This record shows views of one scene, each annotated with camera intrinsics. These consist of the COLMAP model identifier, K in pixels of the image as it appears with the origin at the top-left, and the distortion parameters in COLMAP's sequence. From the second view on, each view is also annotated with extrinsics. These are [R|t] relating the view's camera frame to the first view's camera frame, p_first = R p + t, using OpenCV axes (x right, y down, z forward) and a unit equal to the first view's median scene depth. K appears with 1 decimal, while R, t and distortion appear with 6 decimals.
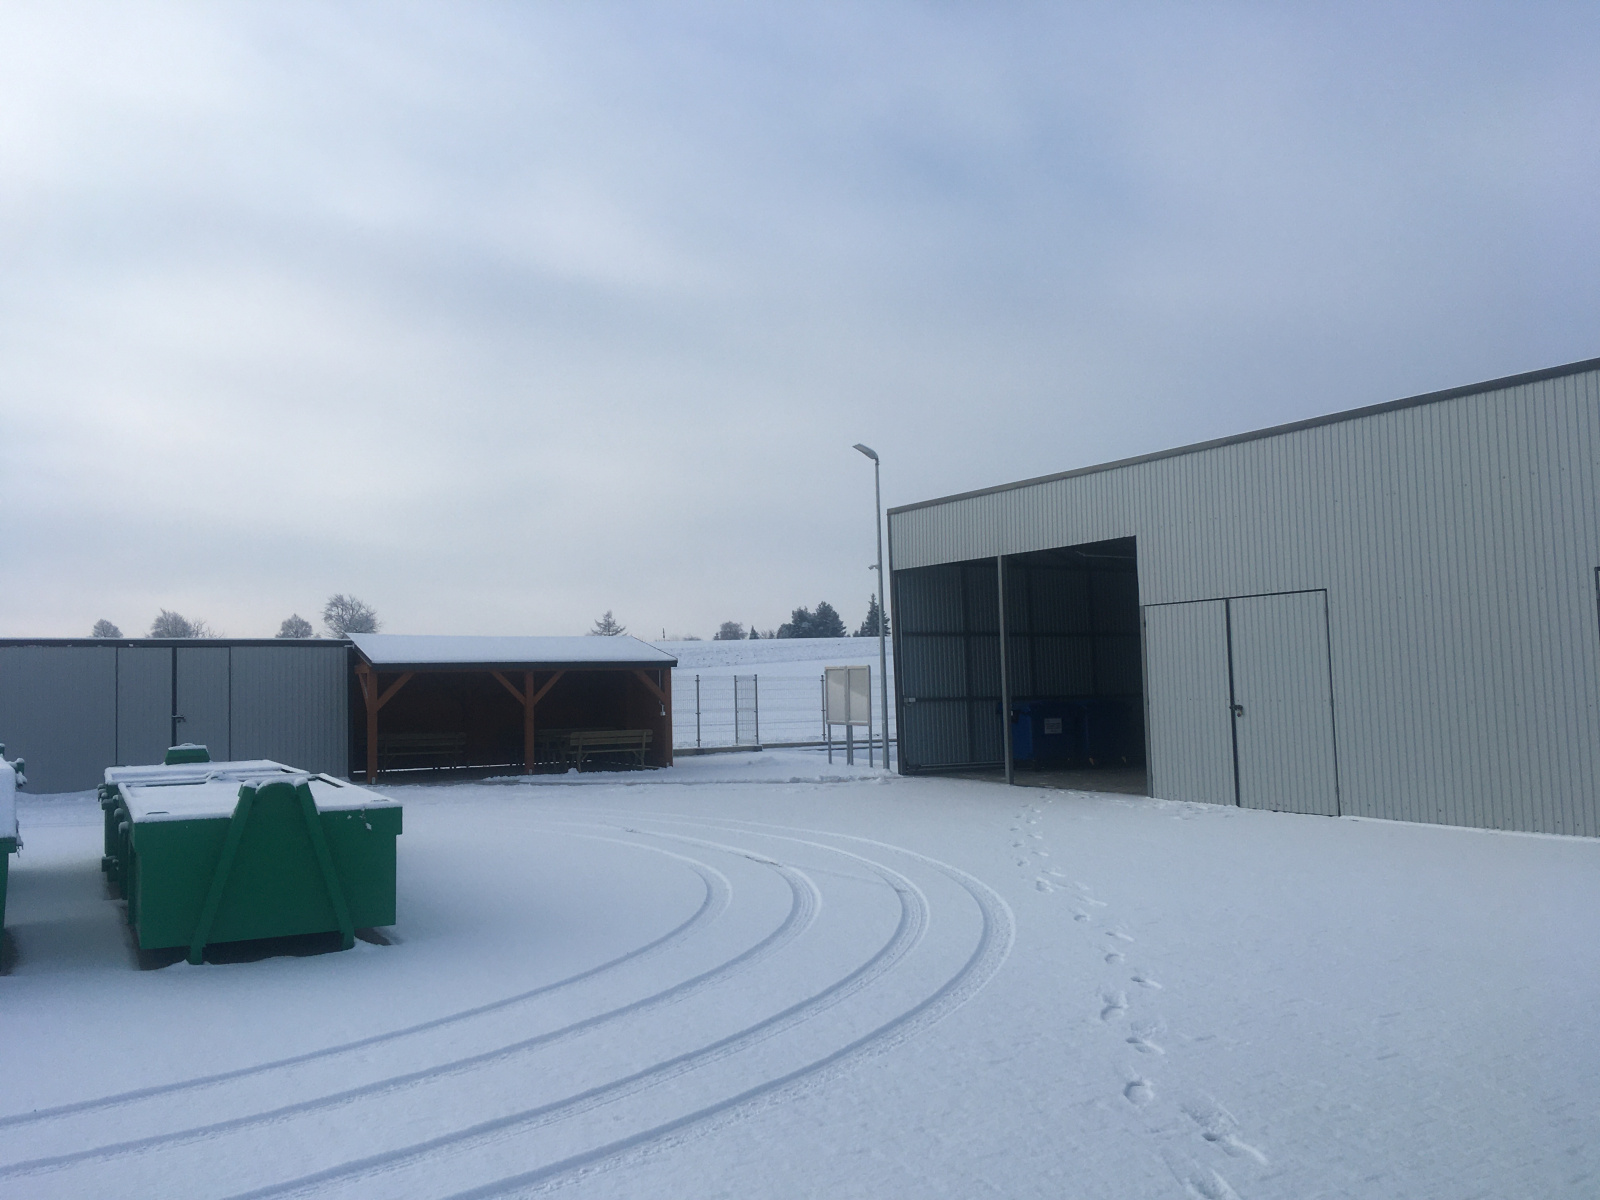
lens RADIAL K [[1355.0, 0, 811.2], [0, 1355.0, 610.9], [0, 0, 1]] dist [0.109790, -0.170367]
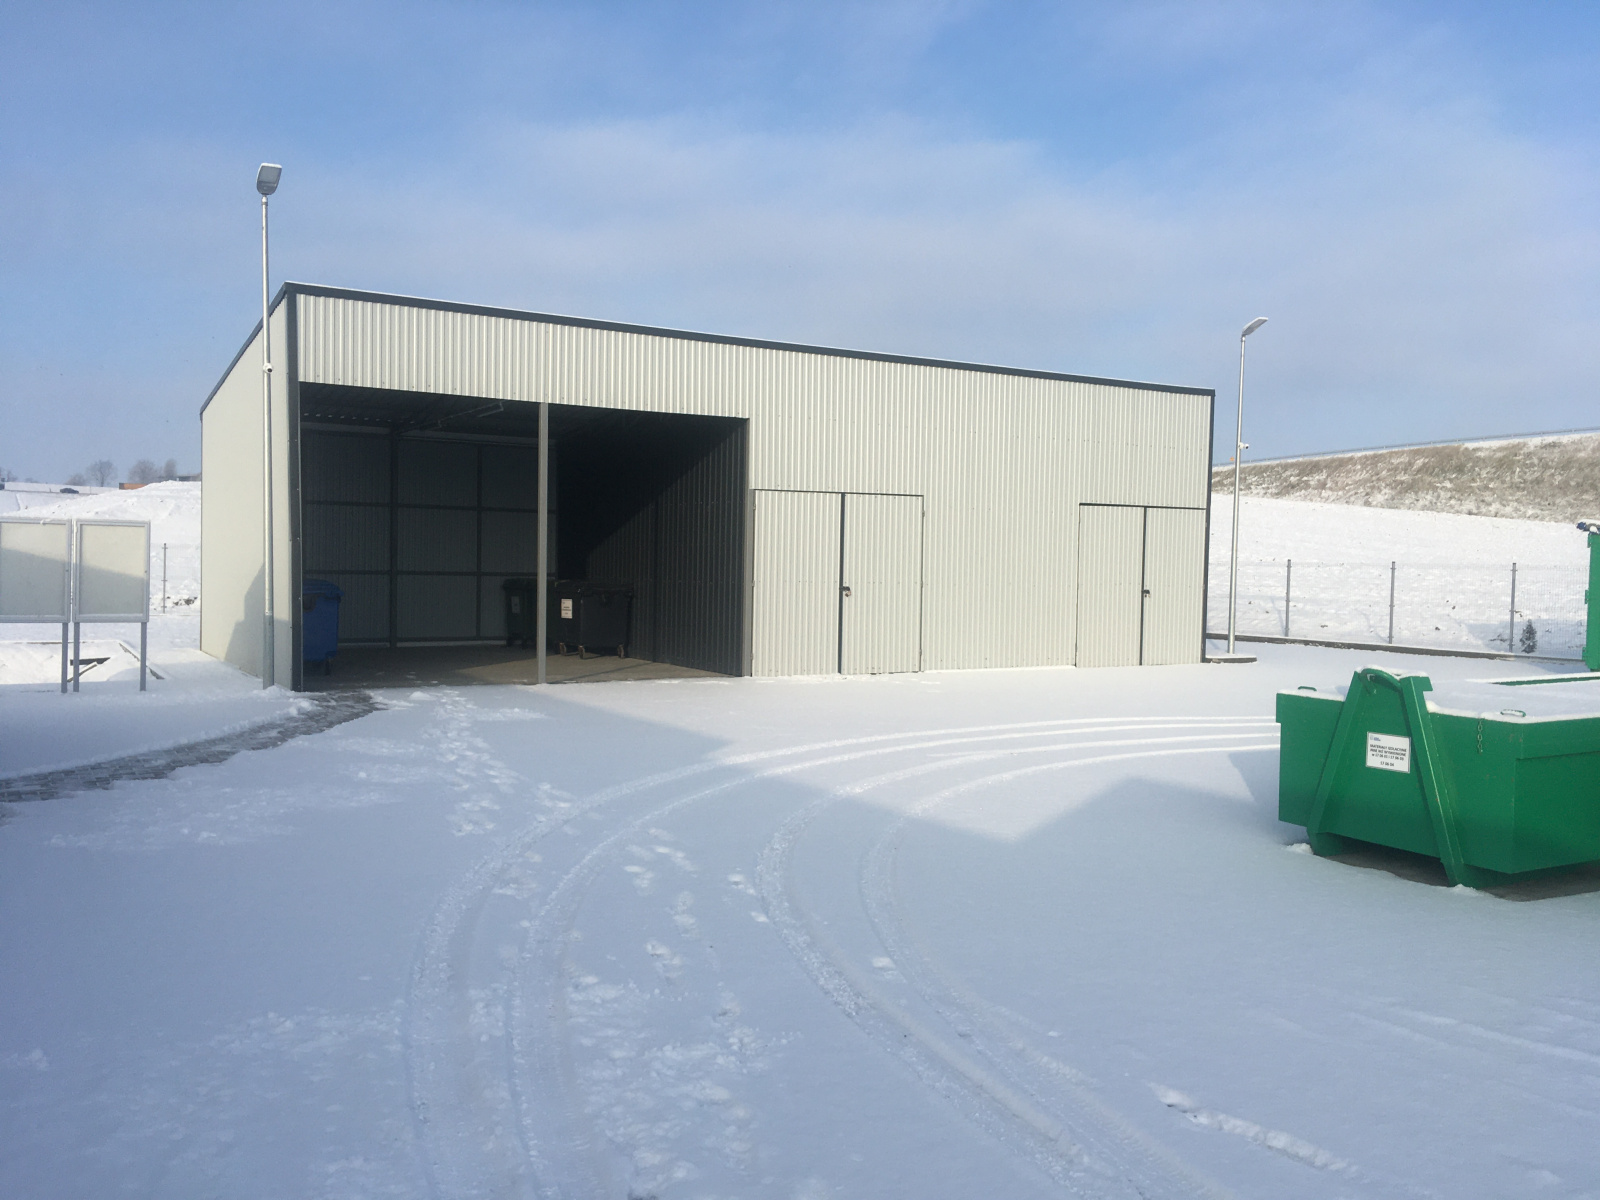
lens RADIAL K [[1355.0, 0, 785.5], [0, 1355.0, 602.1], [0, 0, 1]] dist [0.109790, -0.170367]
pose [[-0.018398, -0.013718, 0.999737, -0.595883], [-0.071973, 0.997330, 0.012361, 0.051375], [-0.997237, -0.071727, -0.019336, 0.769925]]
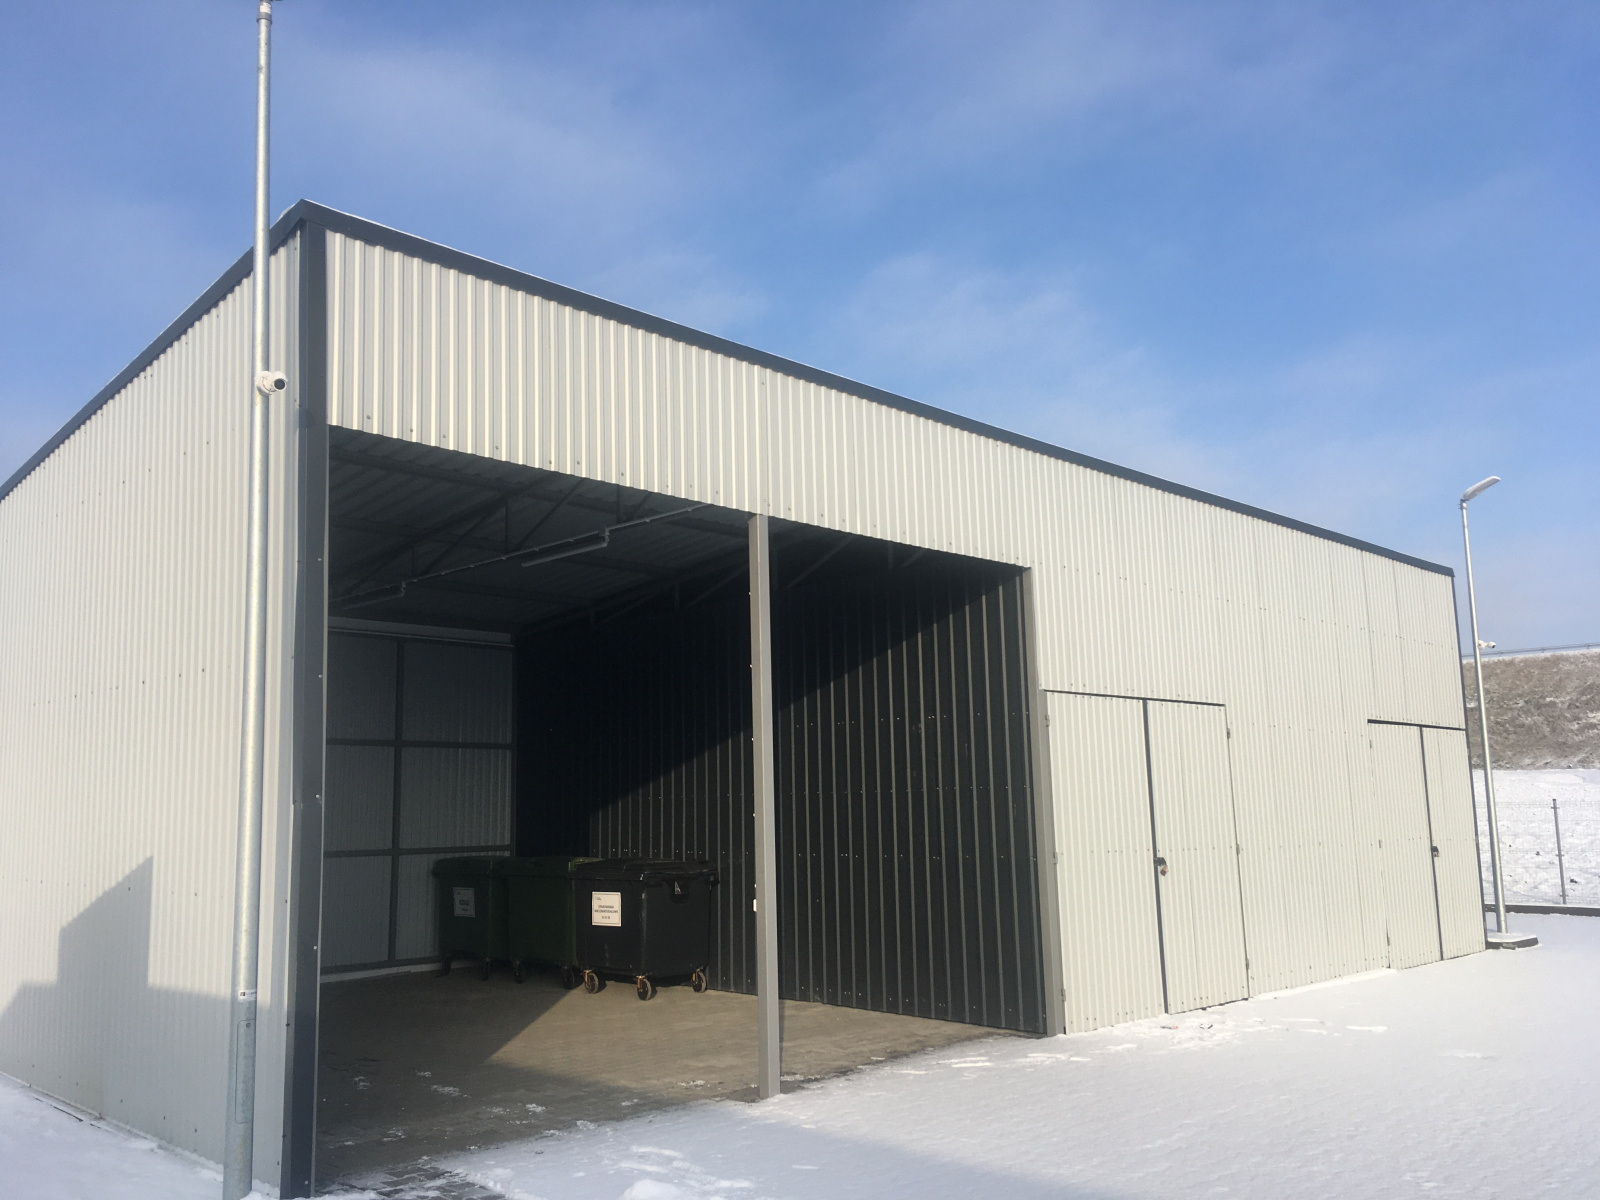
lens RADIAL K [[1355.0, 0, 783.9], [0, 1355.0, 633.9], [0, 0, 1]] dist [0.109790, -0.170367]
pose [[-0.257164, 0.143903, 0.955593, -0.216389], [-0.039472, 0.986461, -0.159174, 0.053684], [-0.965561, -0.078653, -0.248002, 0.973862]]
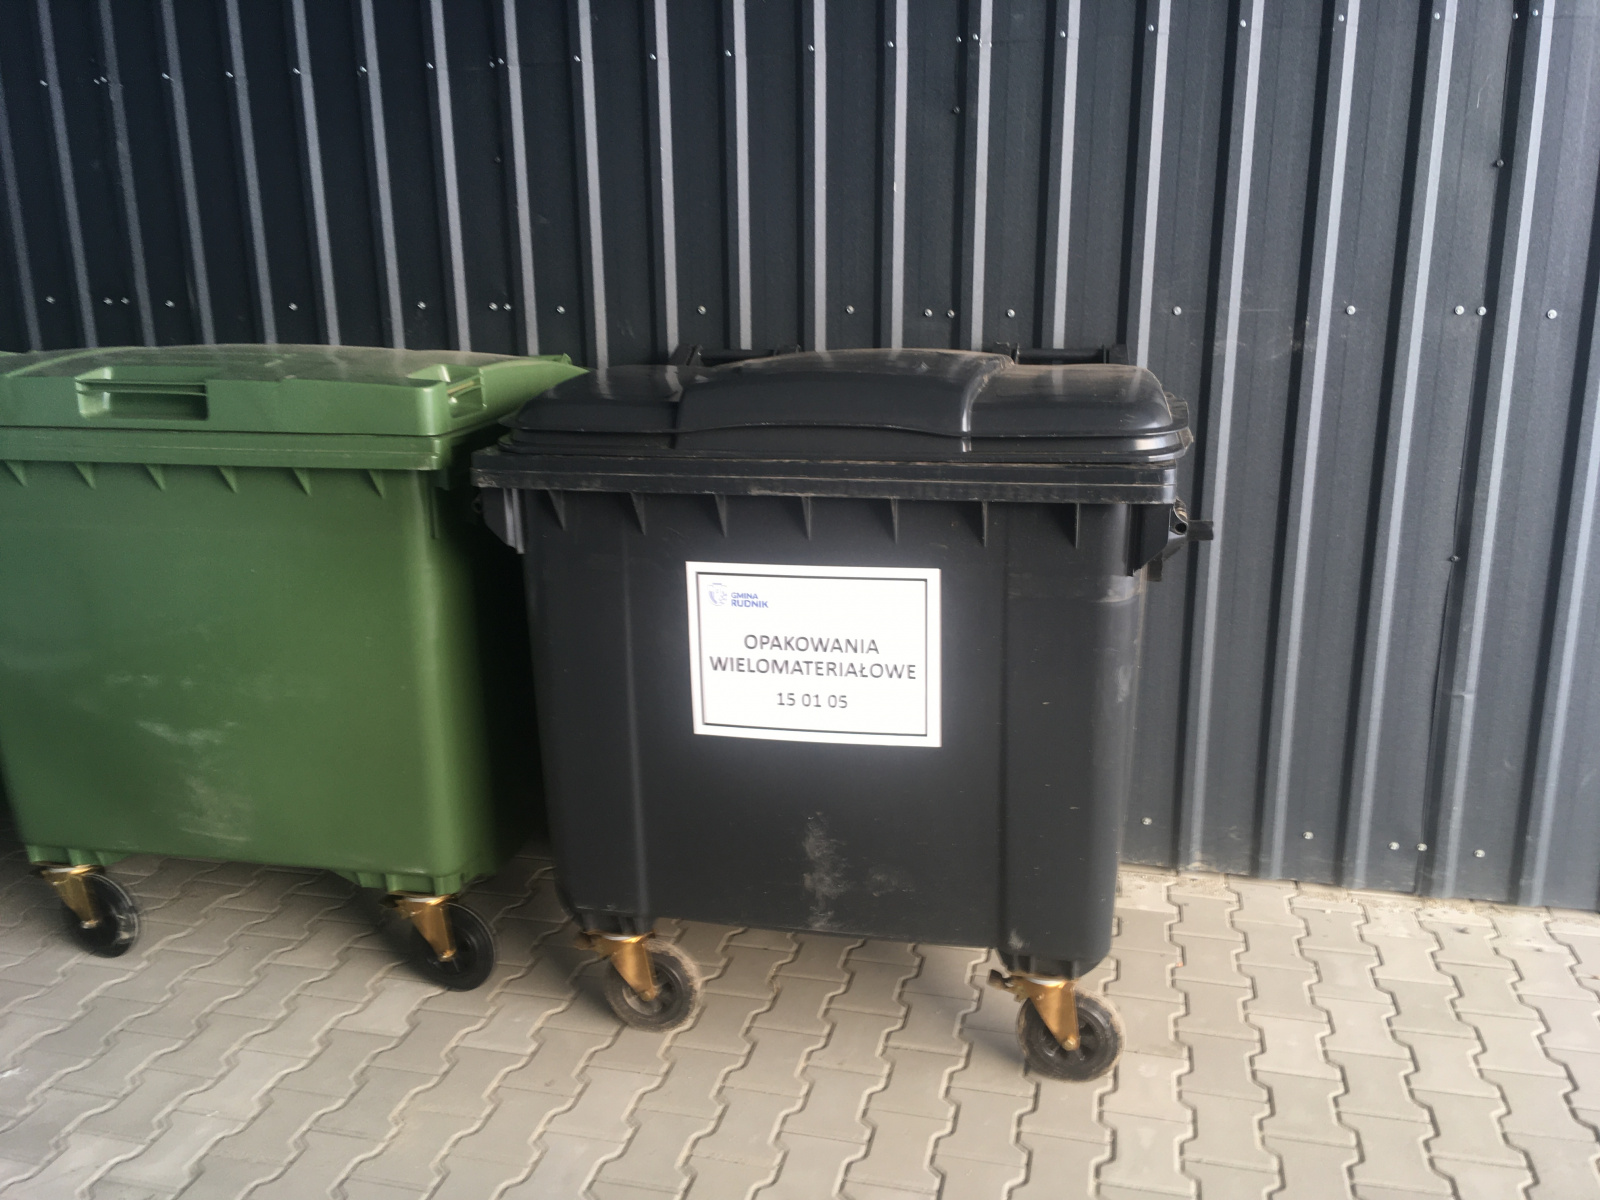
lens RADIAL K [[1355.0, 0, 796.8], [0, 1355.0, 597.4], [0, 0, 1]] dist [0.109790, -0.170367]
pose [[-0.730099, -0.155786, 0.665347, 0.270024], [-0.018259, 0.977766, 0.208901, 0.054380], [-0.683098, 0.140370, -0.716710, 0.967706]]
